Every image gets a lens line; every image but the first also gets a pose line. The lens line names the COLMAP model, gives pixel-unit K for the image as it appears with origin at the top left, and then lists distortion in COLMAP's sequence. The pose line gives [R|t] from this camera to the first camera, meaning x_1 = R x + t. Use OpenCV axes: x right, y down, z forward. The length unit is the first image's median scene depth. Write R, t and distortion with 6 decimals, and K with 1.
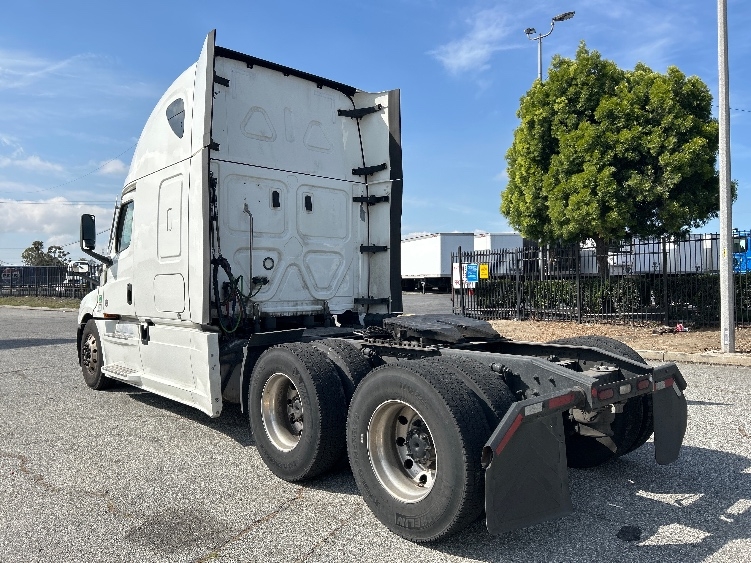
lens RADIAL K [[549.1, 0, 375.5], [0, 549.1, 281.5], [0, 0, 1]] dist [0.021760, 0.003074]
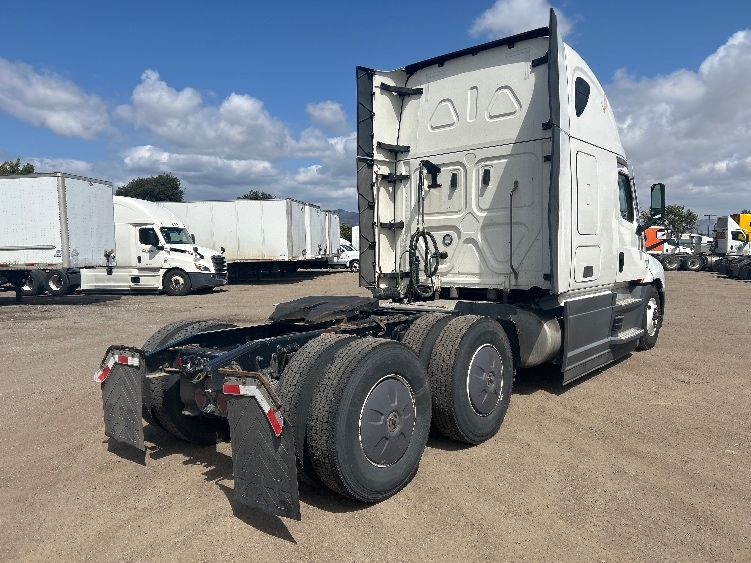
lens RADIAL K [[549.1, 0, 375.5], [0, 549.1, 281.5], [0, 0, 1]] dist [0.021760, 0.003074]
pose [[0.132049, 0.052632, -0.989845, 0.860996], [0.024026, 0.998126, 0.056277, -0.013809], [0.990952, -0.031213, 0.130537, 0.668958]]
